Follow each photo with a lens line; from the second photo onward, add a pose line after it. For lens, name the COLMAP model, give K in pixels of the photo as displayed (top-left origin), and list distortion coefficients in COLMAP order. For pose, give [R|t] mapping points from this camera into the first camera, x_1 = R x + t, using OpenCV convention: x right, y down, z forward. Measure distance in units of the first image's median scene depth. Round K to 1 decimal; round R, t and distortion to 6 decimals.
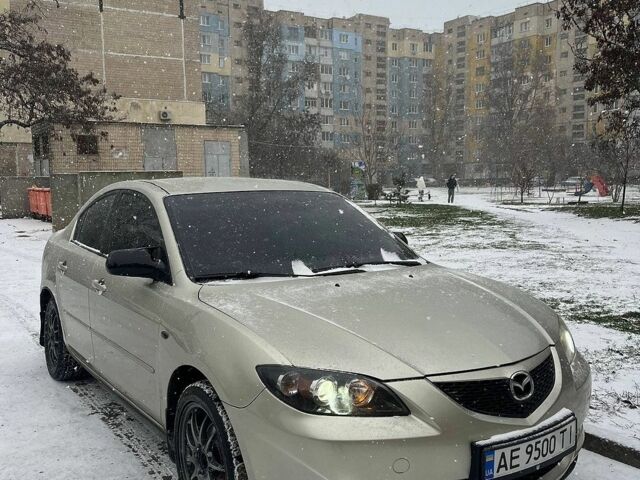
lens RADIAL K [[647.5, 0, 318.9], [0, 647.5, 250.0], [0, 0, 1]] dist [0.019166, -0.009112]
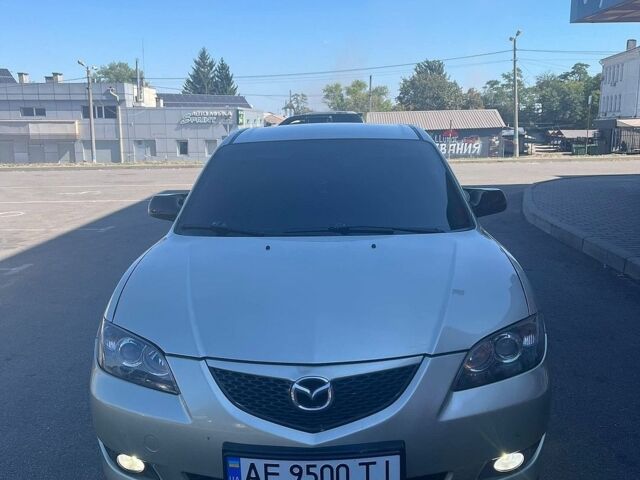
lens RADIAL K [[647.5, 0, 318.9], [0, 647.5, 250.0], [0, 0, 1]] dist [0.019166, -0.009112]
pose [[0.804884, 0.109734, -0.583199, 0.793709], [-0.049695, 0.991766, 0.118025, -0.069068], [0.591348, -0.066014, 0.803710, 0.371696]]
